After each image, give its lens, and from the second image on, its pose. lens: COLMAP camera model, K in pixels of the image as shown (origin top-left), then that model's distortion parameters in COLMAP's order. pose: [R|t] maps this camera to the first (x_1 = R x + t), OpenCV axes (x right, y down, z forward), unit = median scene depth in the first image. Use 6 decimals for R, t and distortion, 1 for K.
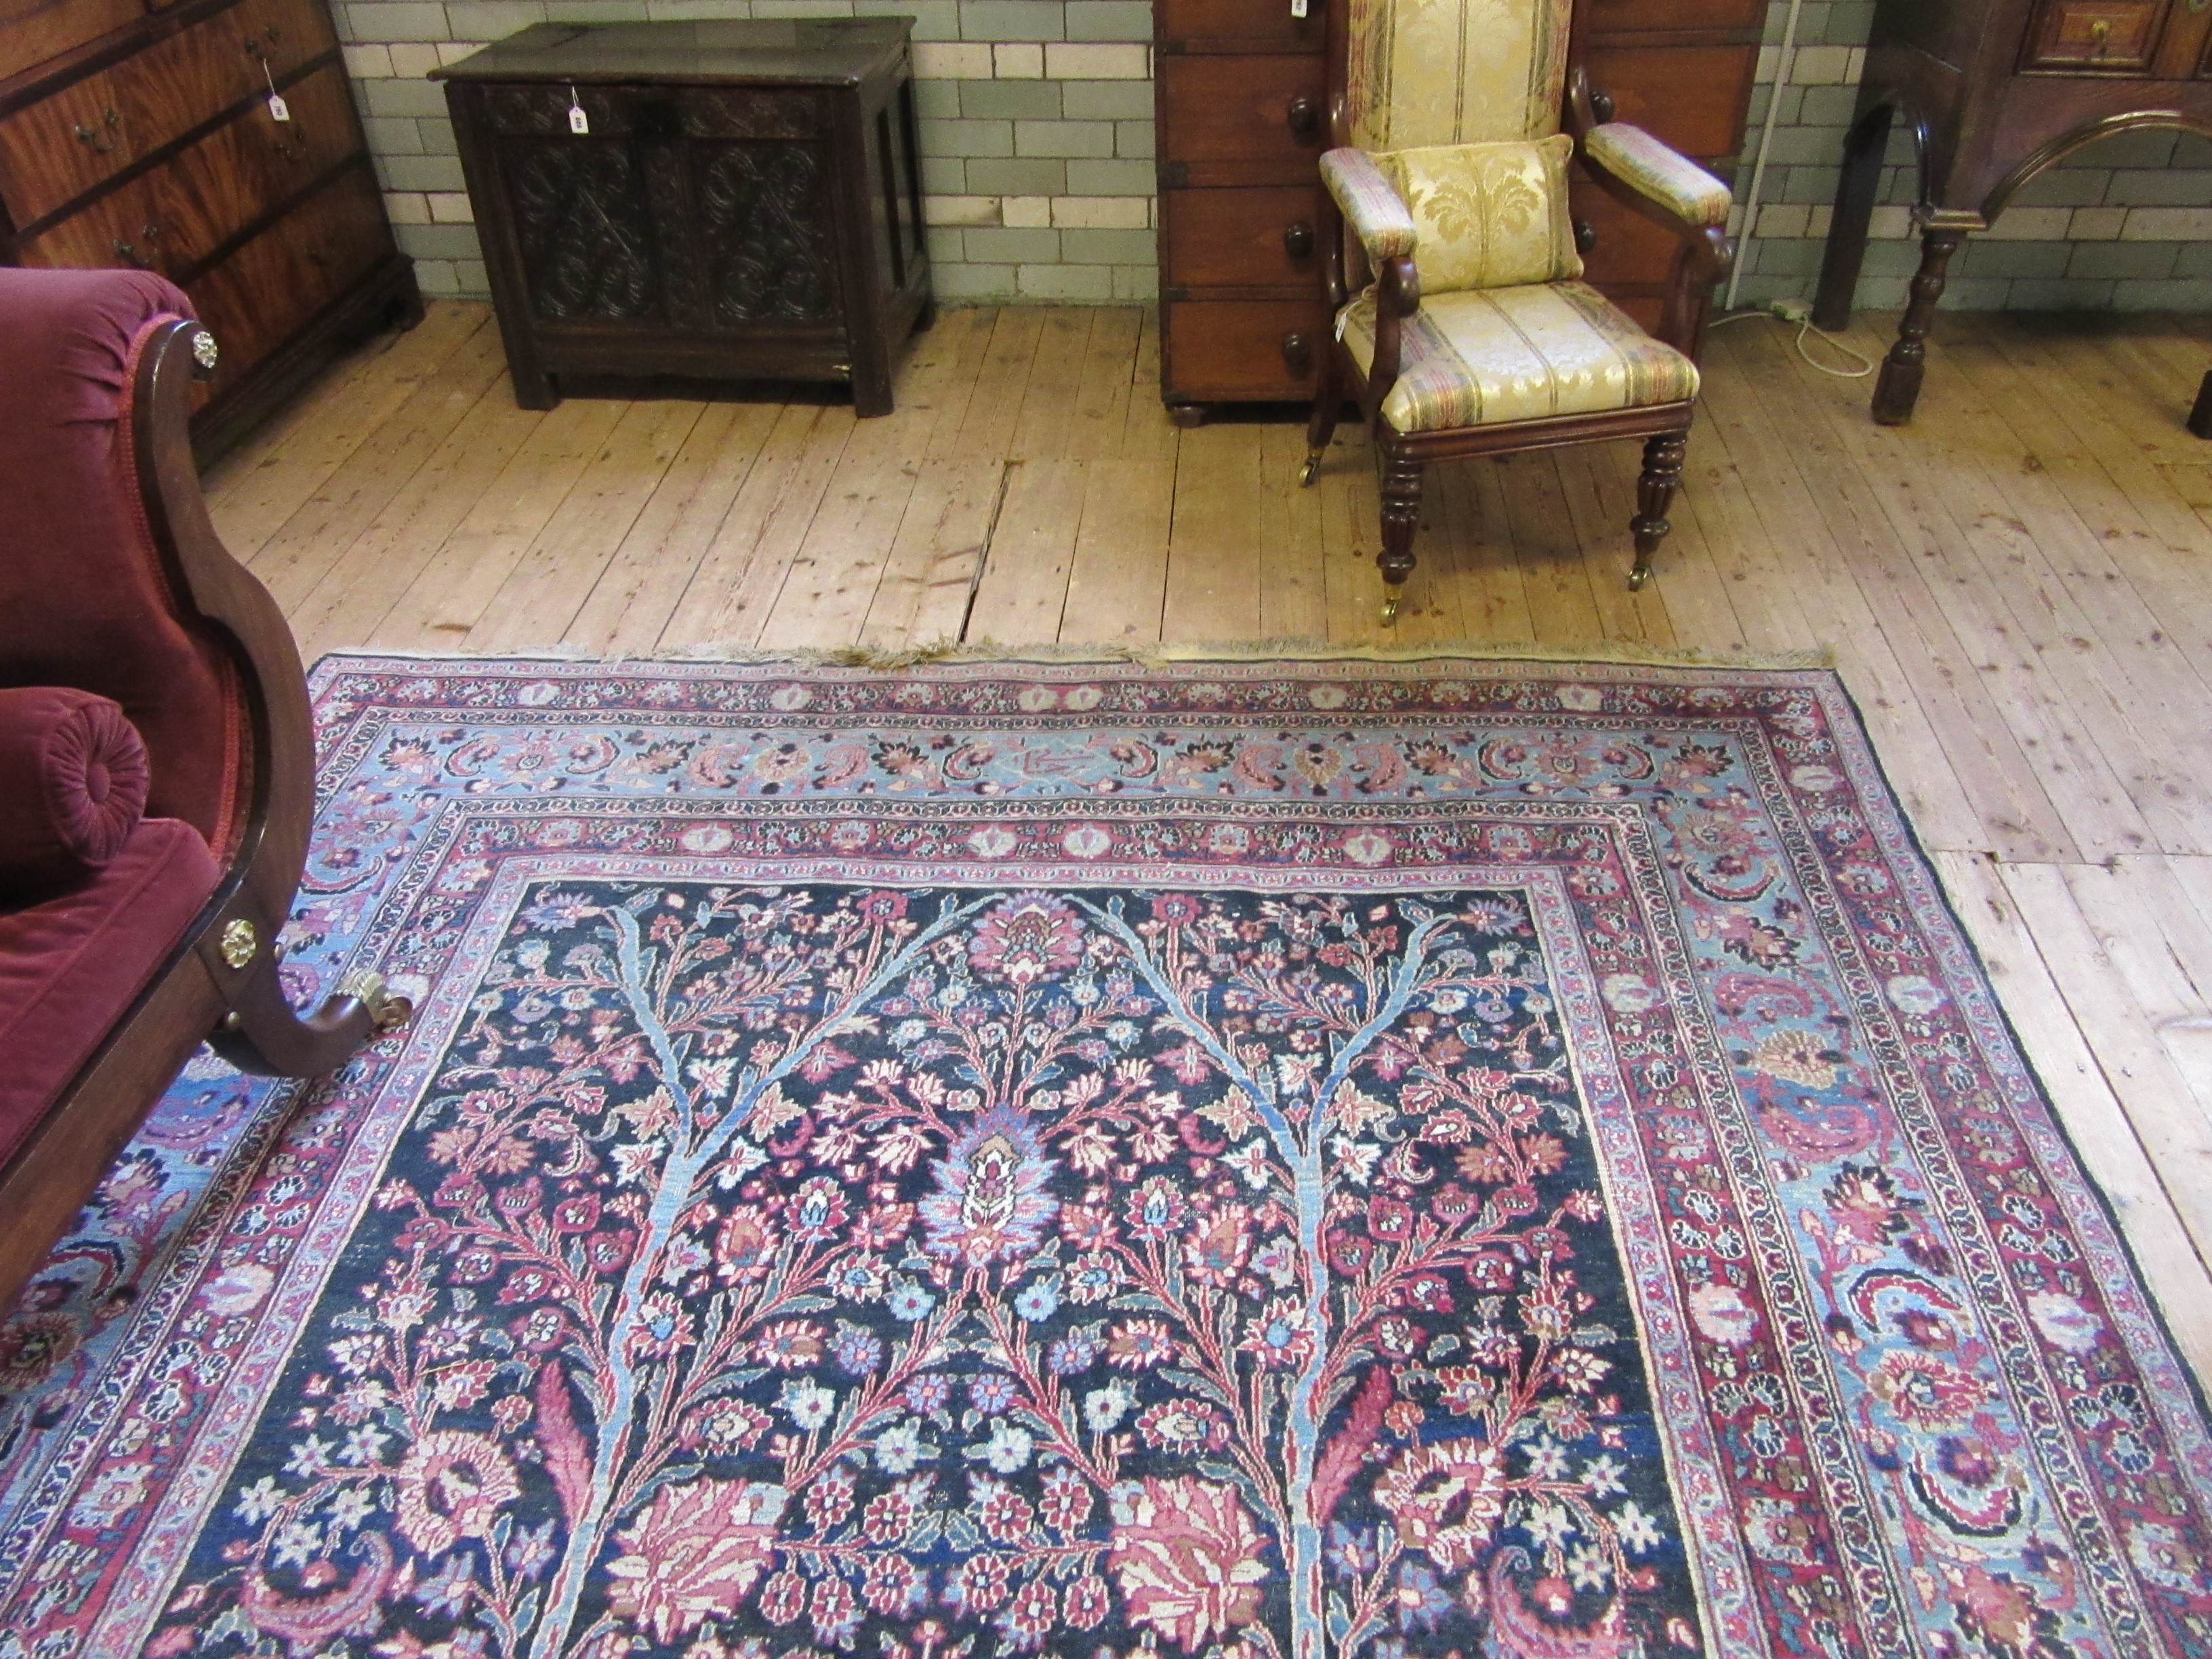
lens RADIAL K [[1642.8, 0, 1092.3], [0, 1642.8, 749.9], [0, 0, 1]] dist [-0.034030, 0.019813]
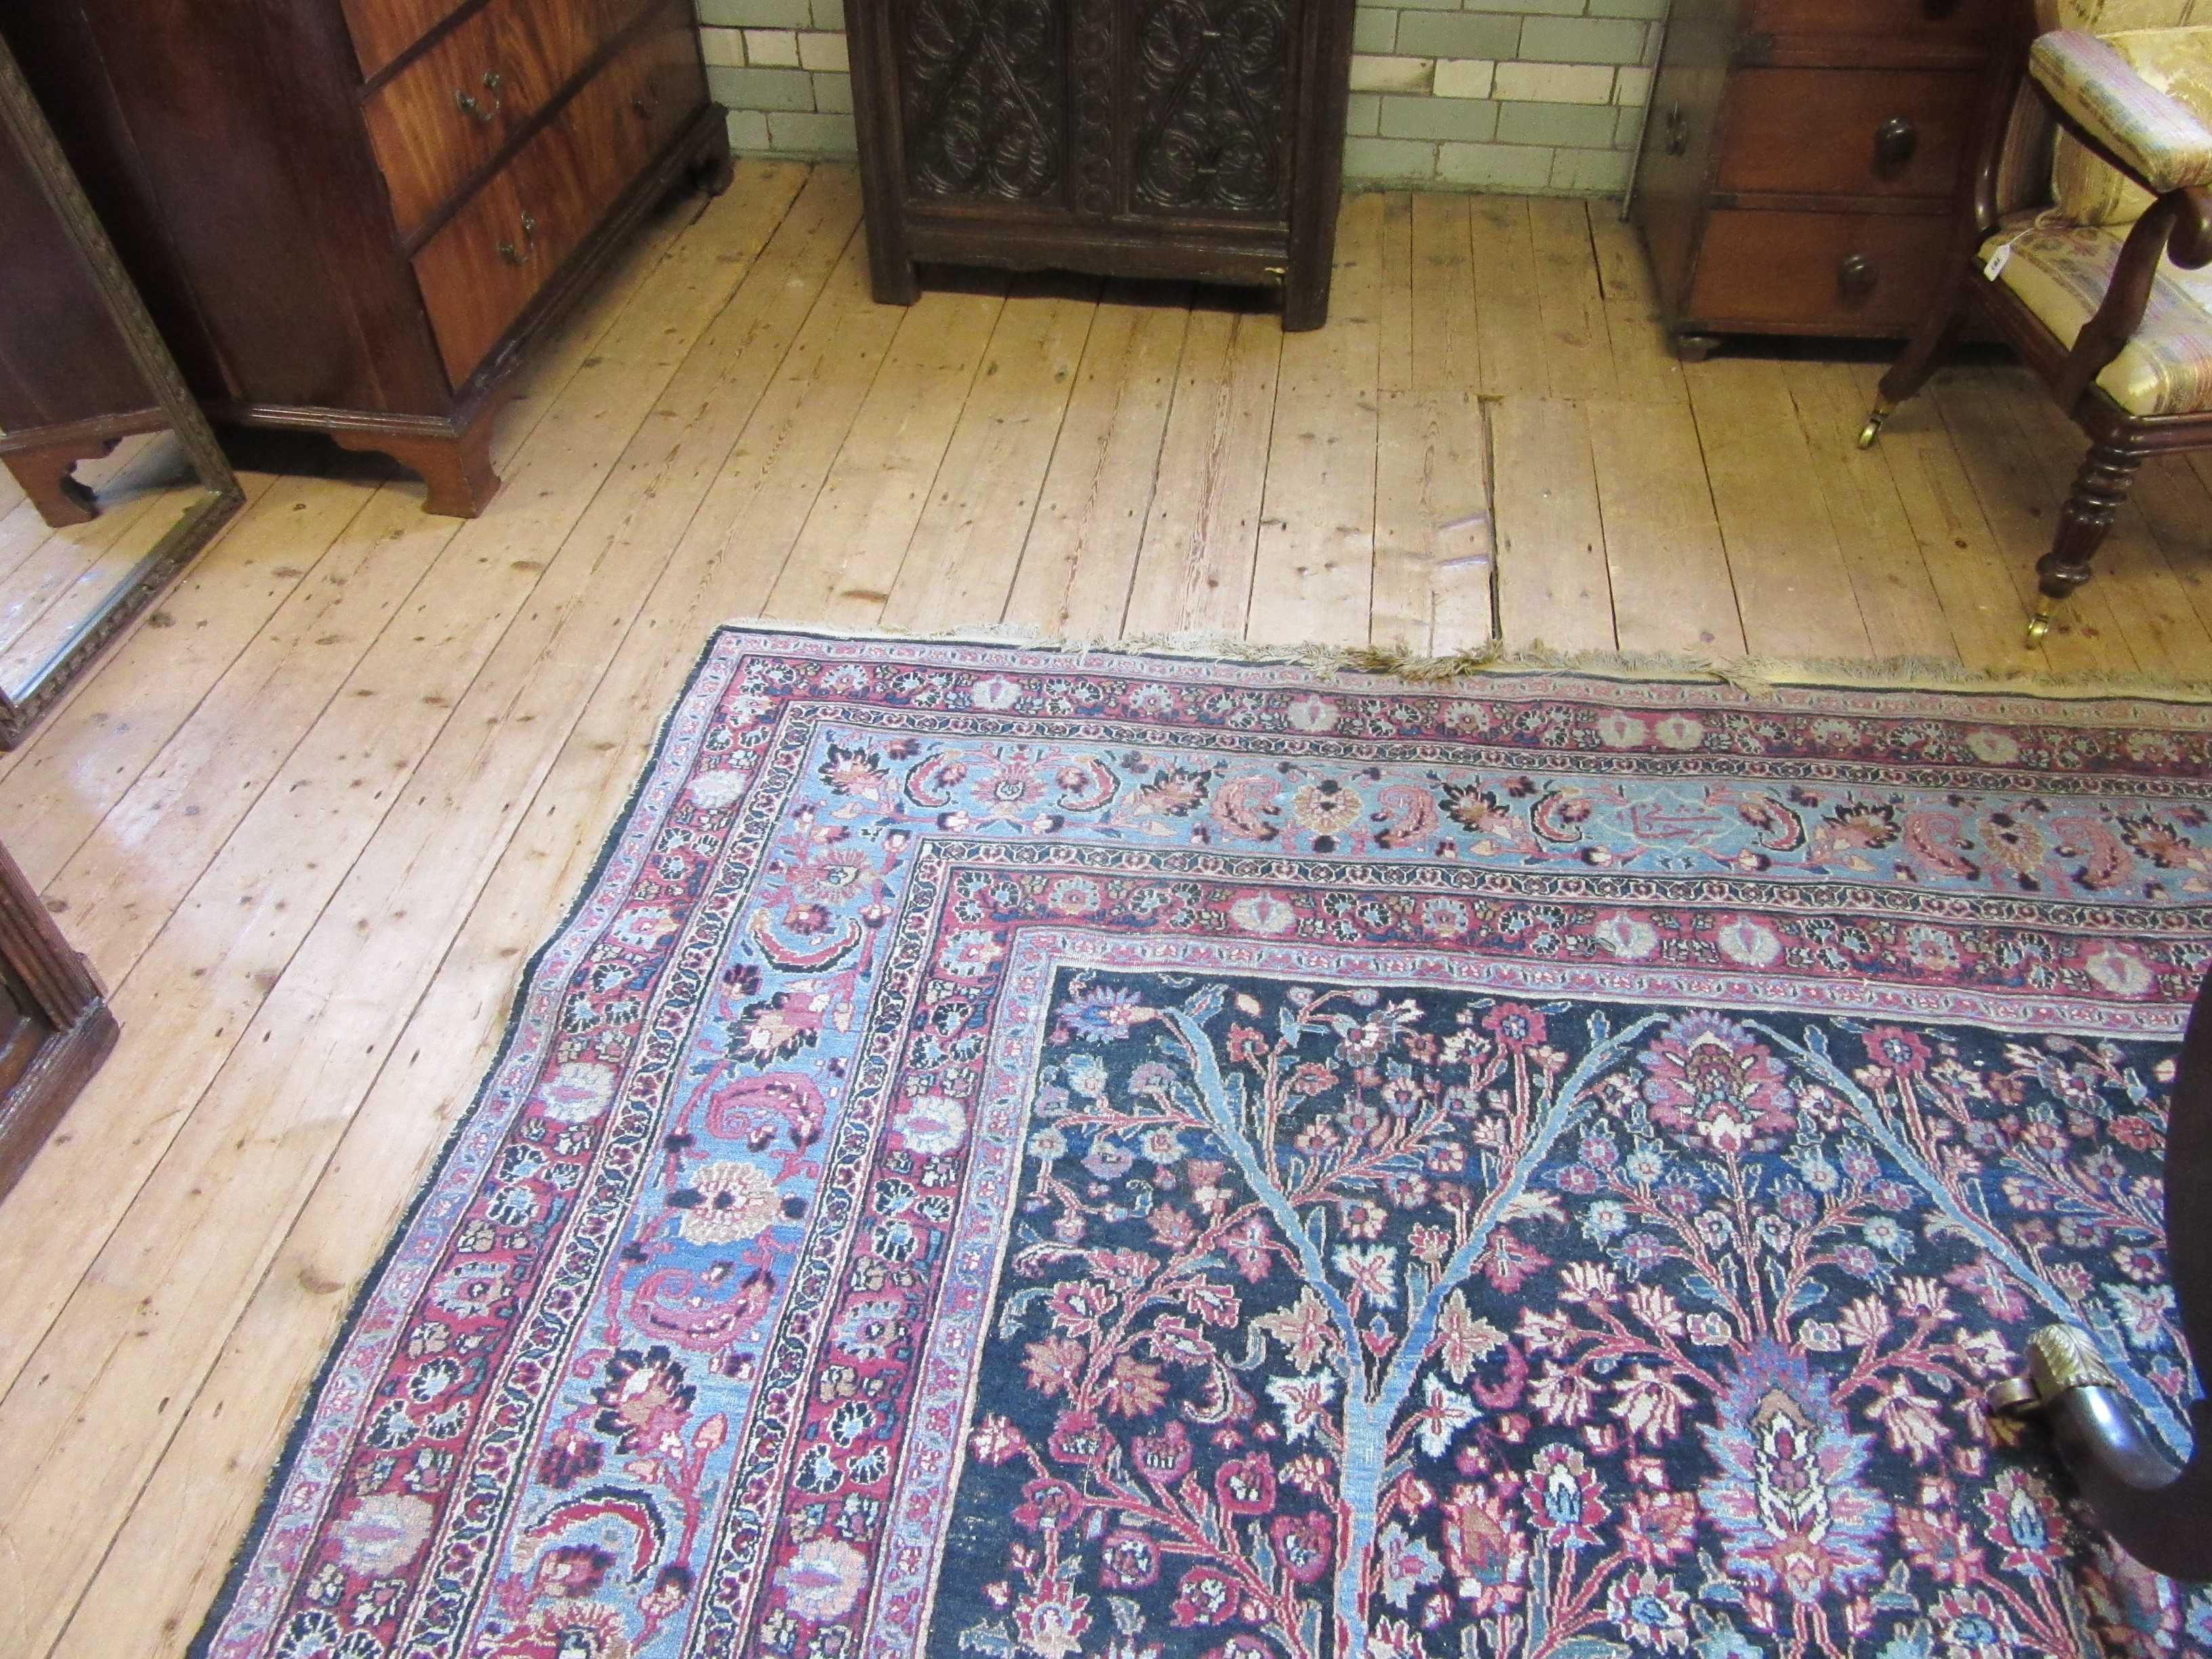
lens RADIAL K [[1593.0, 0, 1101.3], [0, 1593.0, 763.5], [0, 0, 1]] dist [-0.024726, 0.029087]
pose [[0.998693, 0.043272, -0.027204, -0.313588], [-0.039910, 0.992691, 0.113892, -0.109849], [0.031934, -0.112657, 0.993121, 0.249204]]
